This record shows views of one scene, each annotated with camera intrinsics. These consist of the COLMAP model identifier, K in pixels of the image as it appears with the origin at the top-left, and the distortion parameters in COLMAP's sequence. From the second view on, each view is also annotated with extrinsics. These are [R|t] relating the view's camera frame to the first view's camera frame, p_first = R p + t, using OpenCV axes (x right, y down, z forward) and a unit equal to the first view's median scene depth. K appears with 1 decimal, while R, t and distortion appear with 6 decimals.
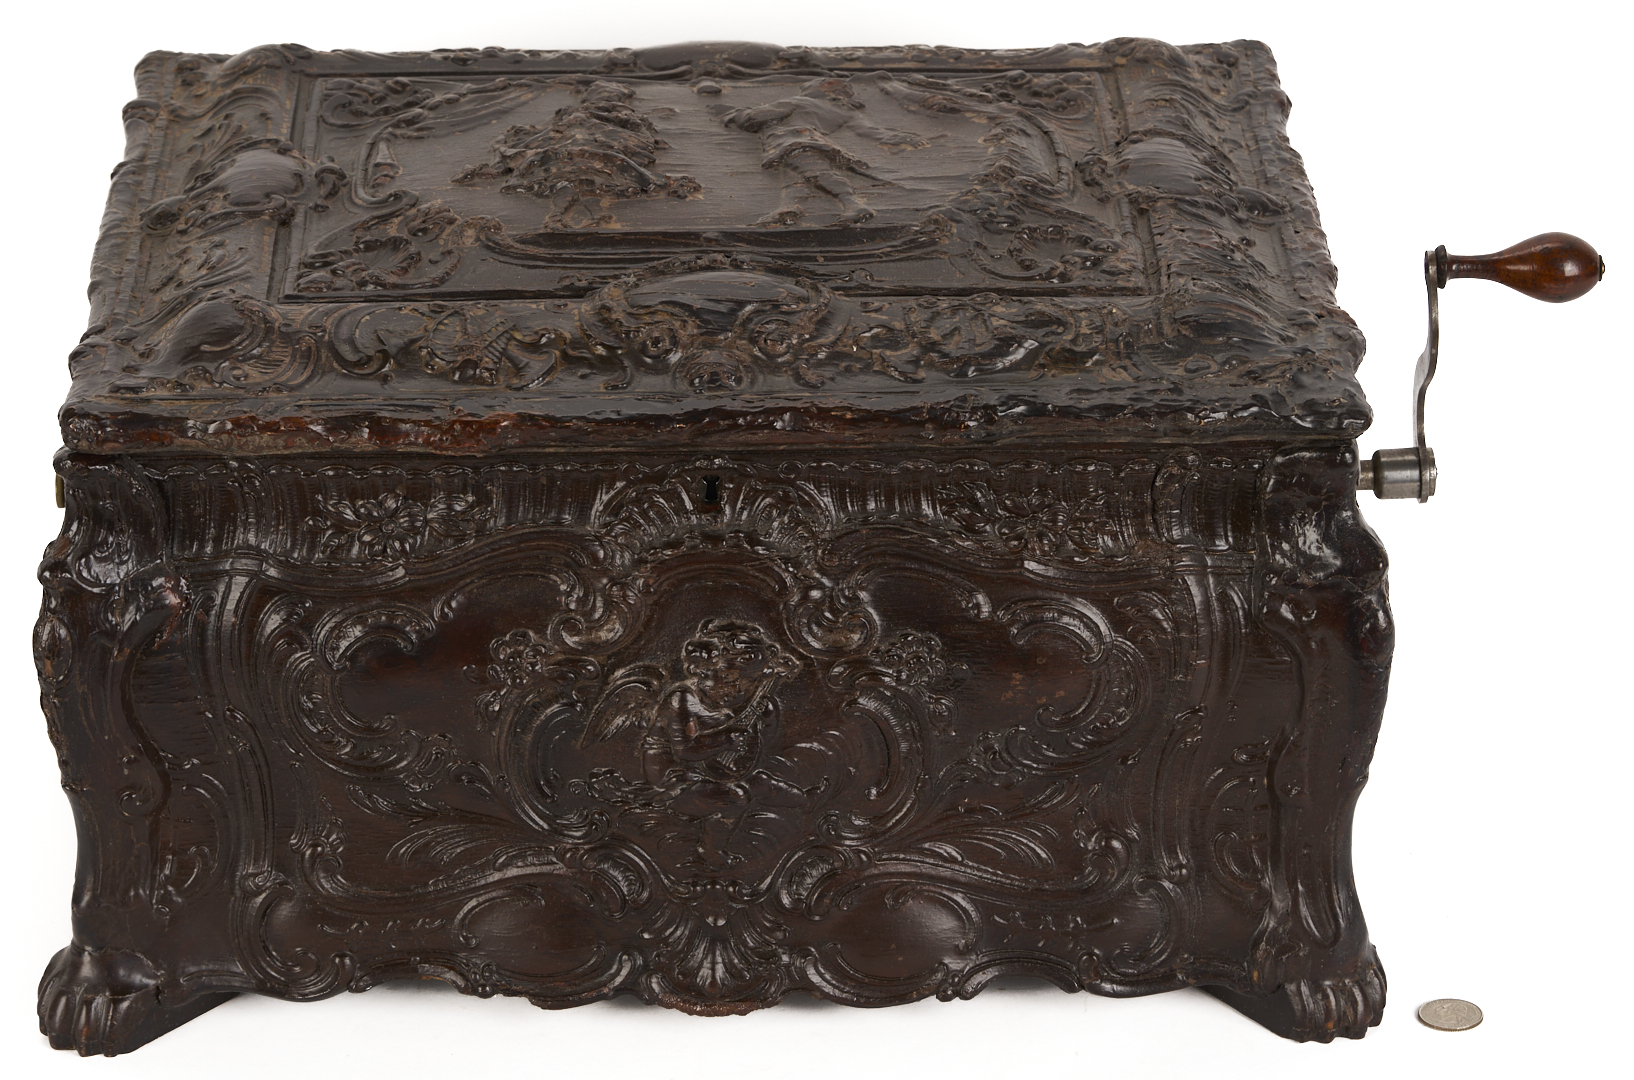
lens RADIAL K [[5716.4, 0, 754.9], [0, 5716.4, 489.9], [0, 0, 1]] dist [-0.075860, 0.195756]
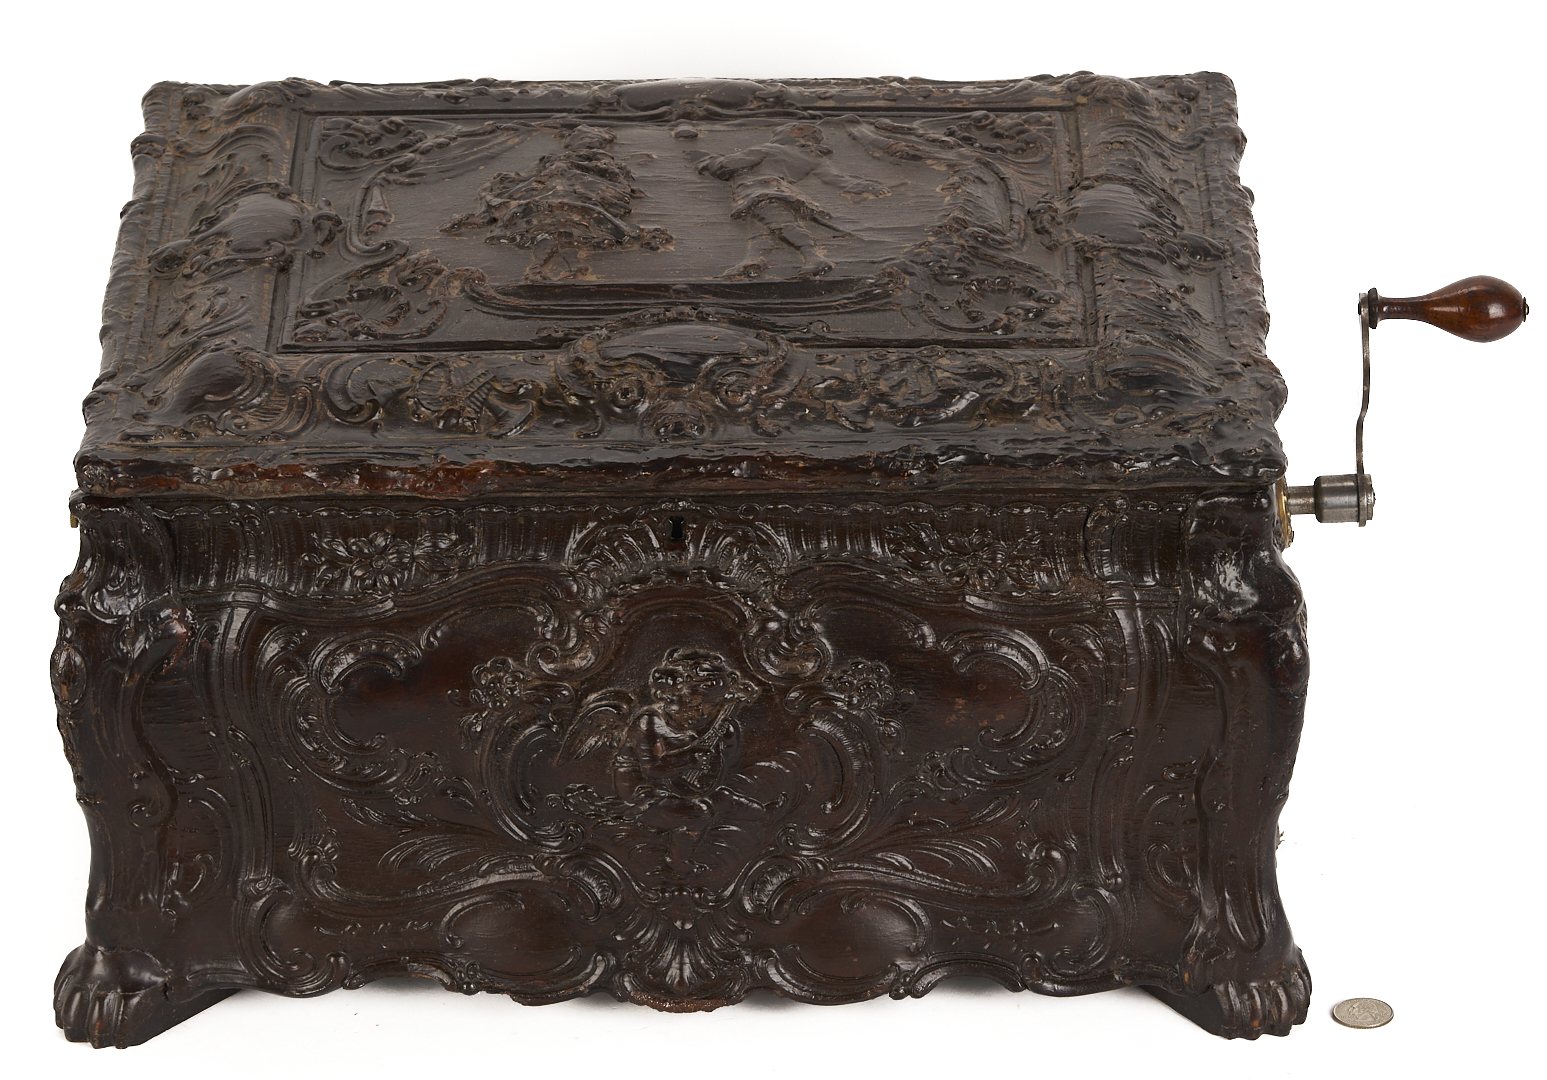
lens RADIAL K [[7054.6, 0, 773.5], [0, 7054.6, 540.0], [0, 0, 1]] dist [-0.010316, 1.784543]
pose [[0.999836, 0.002572, -0.017899, 0.034179], [-0.001905, 0.999307, 0.037176, -0.047039], [0.017982, -0.037136, 0.999148, -0.329437]]
